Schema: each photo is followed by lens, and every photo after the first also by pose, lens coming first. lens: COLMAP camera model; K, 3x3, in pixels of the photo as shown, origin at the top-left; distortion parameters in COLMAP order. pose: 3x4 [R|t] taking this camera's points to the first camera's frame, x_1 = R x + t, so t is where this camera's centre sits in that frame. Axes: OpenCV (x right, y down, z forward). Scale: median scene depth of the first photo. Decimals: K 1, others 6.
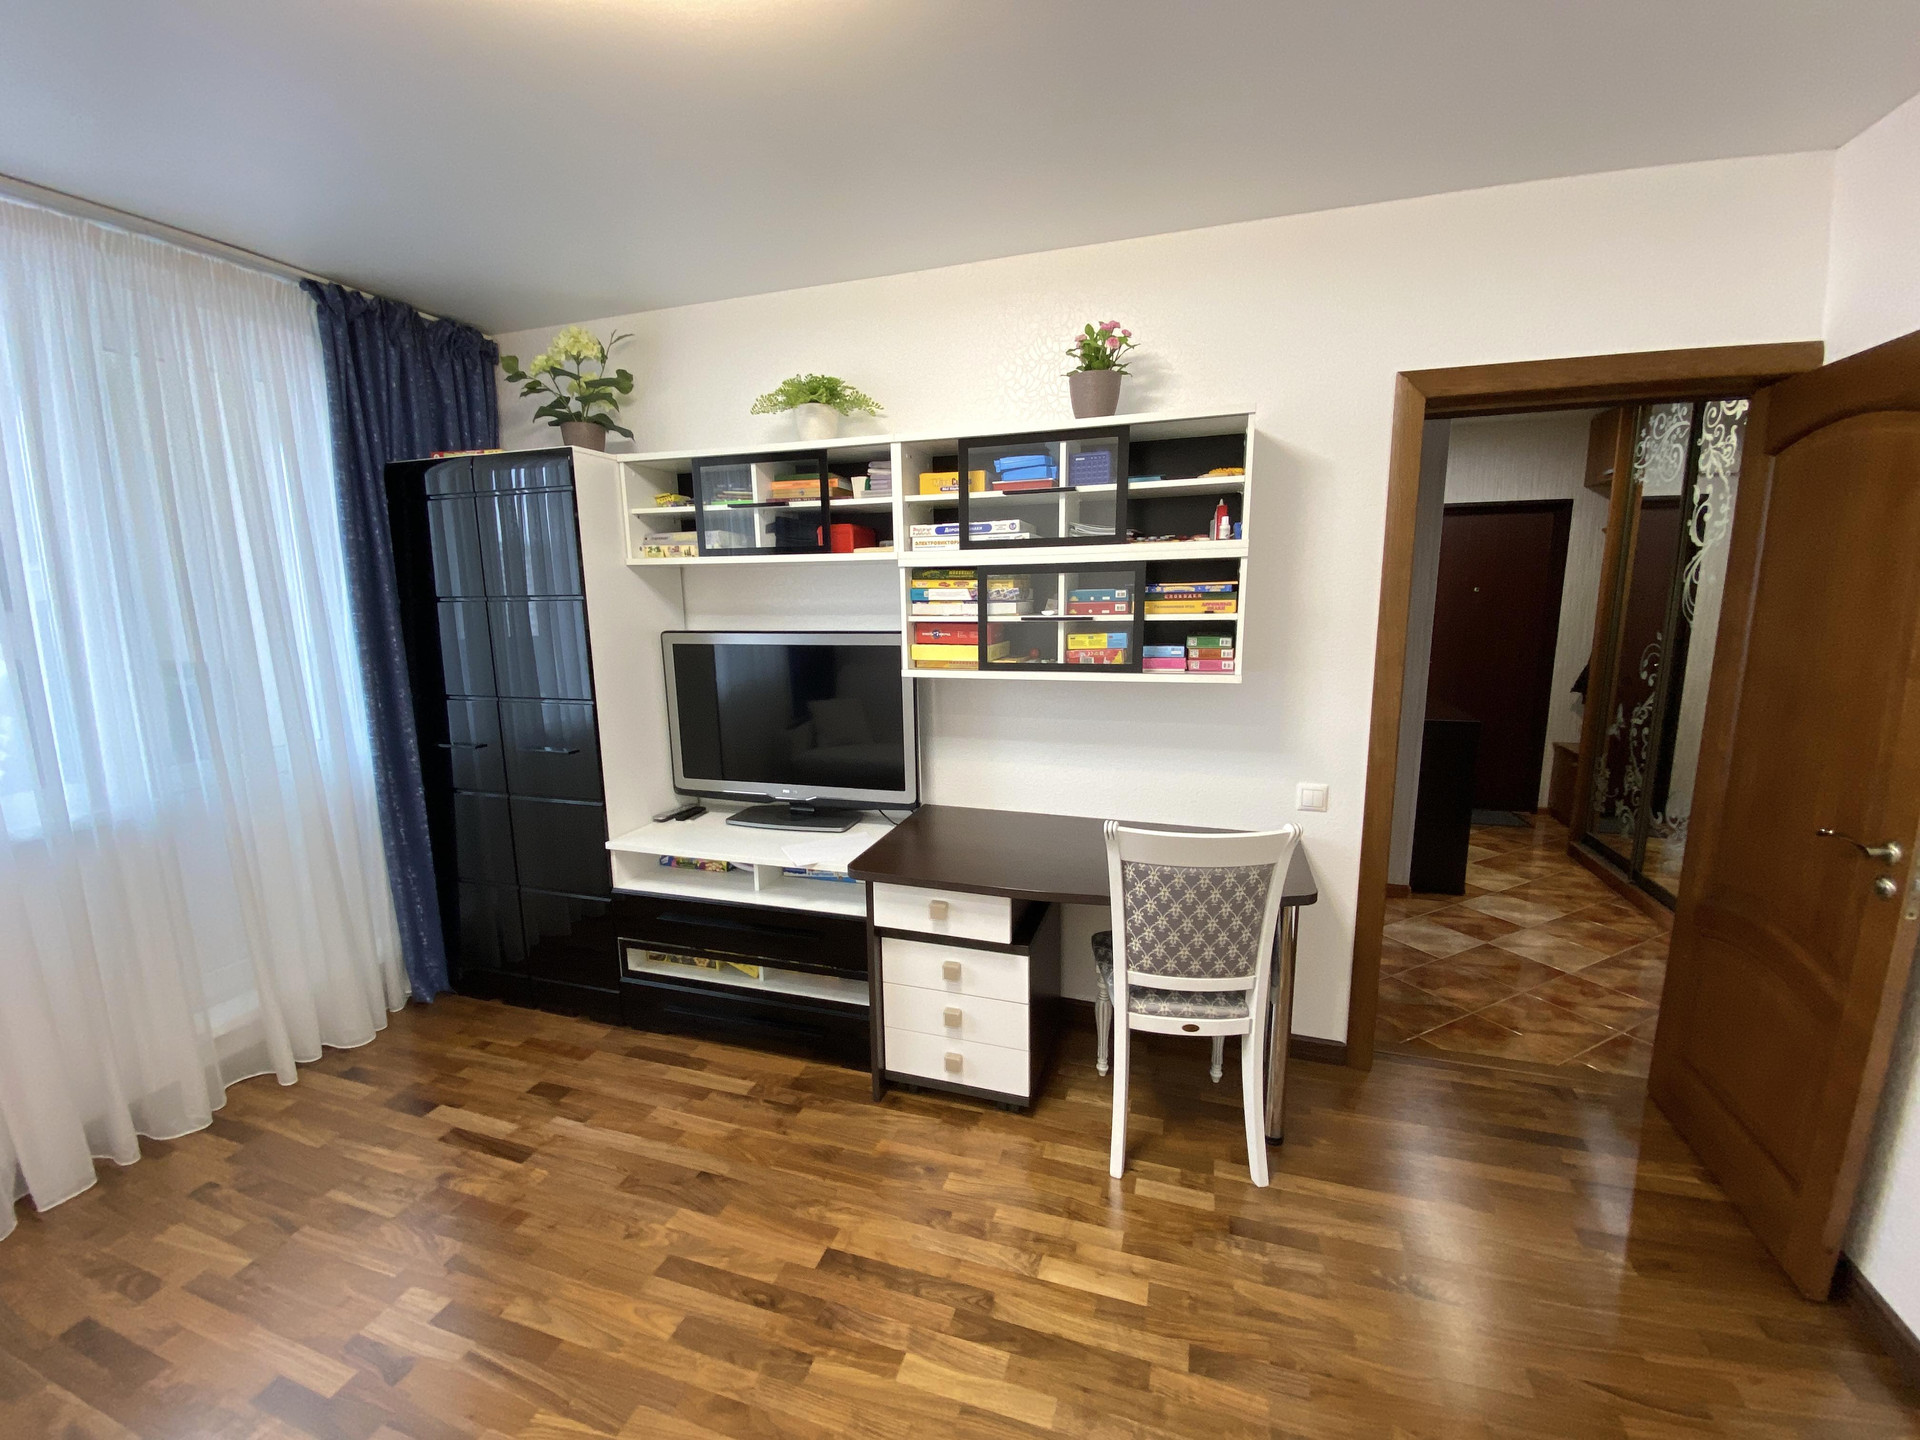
lens RADIAL K [[784.1, 0, 969.4], [0, 784.1, 723.3], [0, 0, 1]] dist [0.047830, -0.031444]
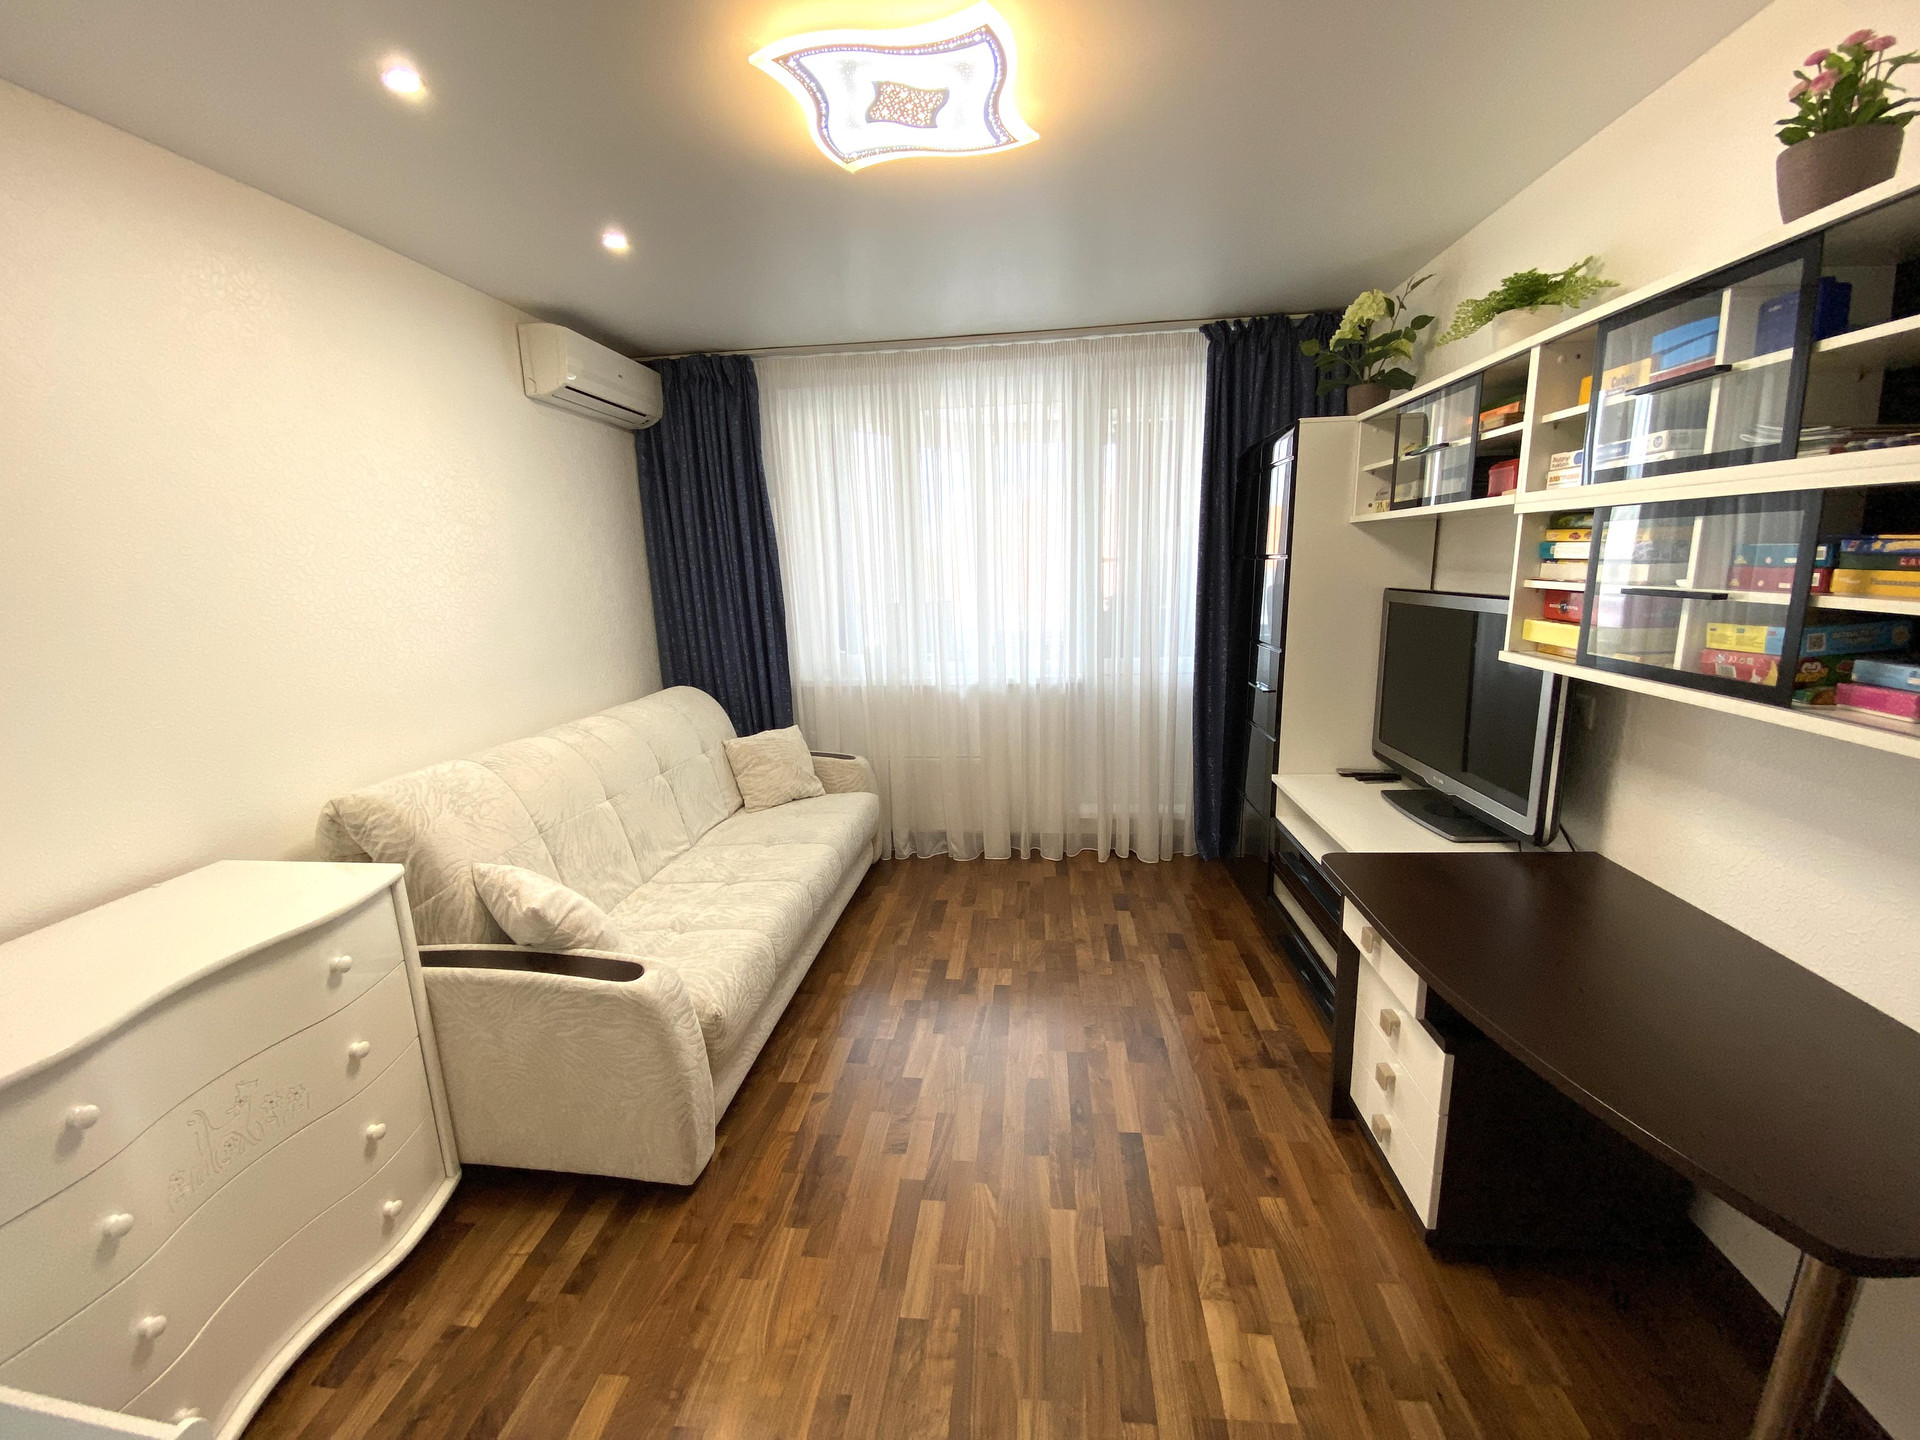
lens RADIAL K [[775.6, 0, 942.1], [0, 775.6, 723.5], [0, 0, 1]] dist [0.042997, -0.030181]
pose [[0.212223, 0.209000, -0.954610, 0.578861], [-0.141587, 0.973130, 0.181578, -0.065153], [0.966910, 0.096626, 0.236113, 0.322207]]
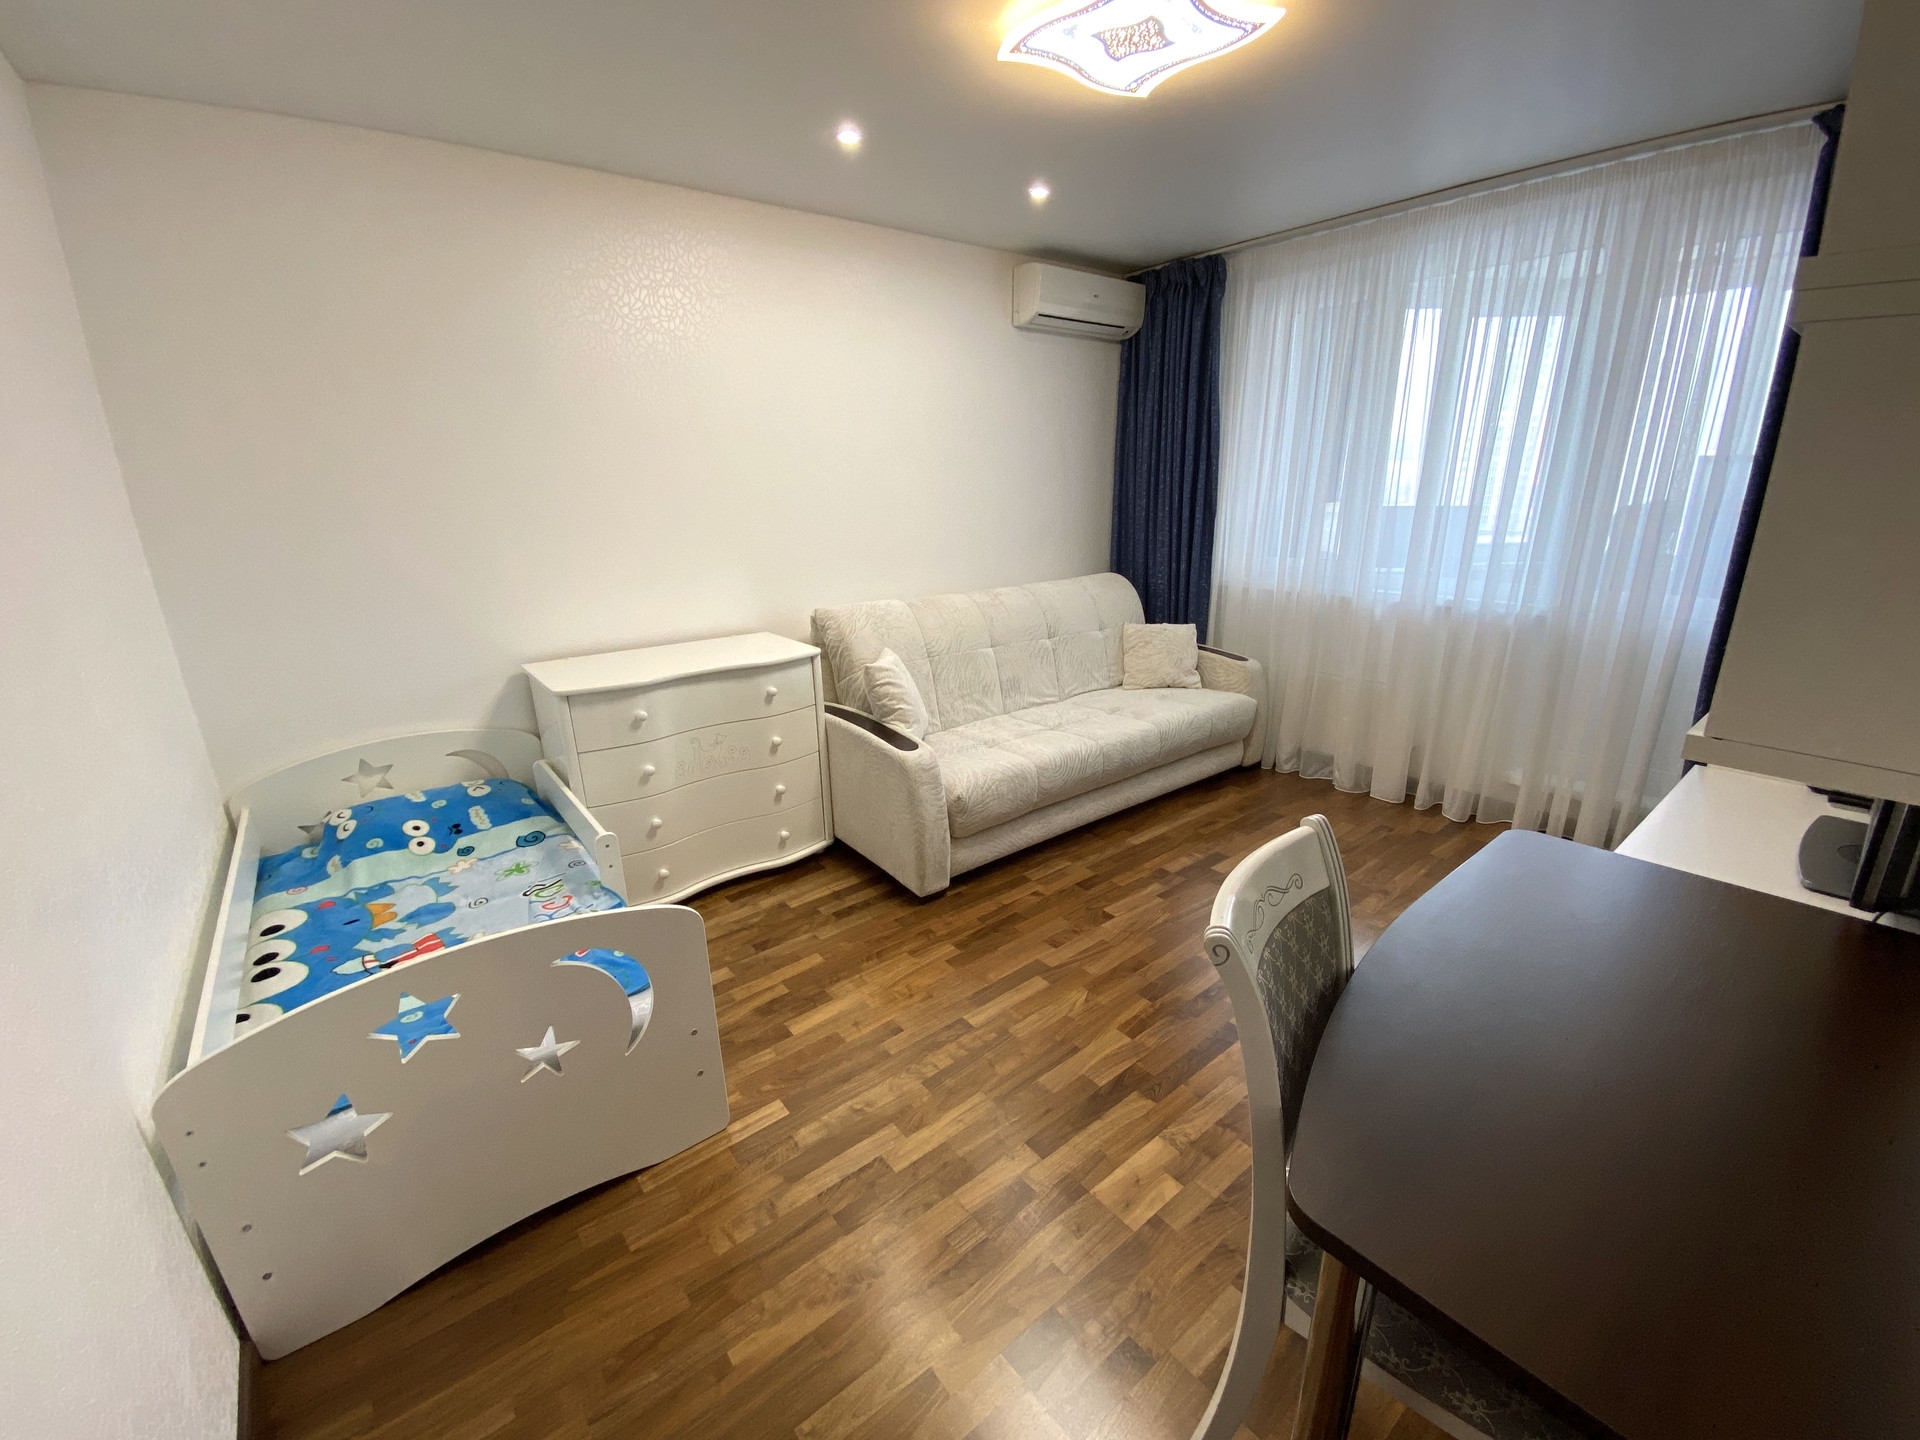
lens RADIAL K [[784.1, 0, 969.4], [0, 784.1, 723.3], [0, 0, 1]] dist [0.047830, -0.031444]
pose [[-0.535882, 0.275990, -0.797910, 0.693458], [-0.121897, 0.909870, 0.396583, -0.146160], [0.835447, 0.309784, -0.453941, 0.836702]]
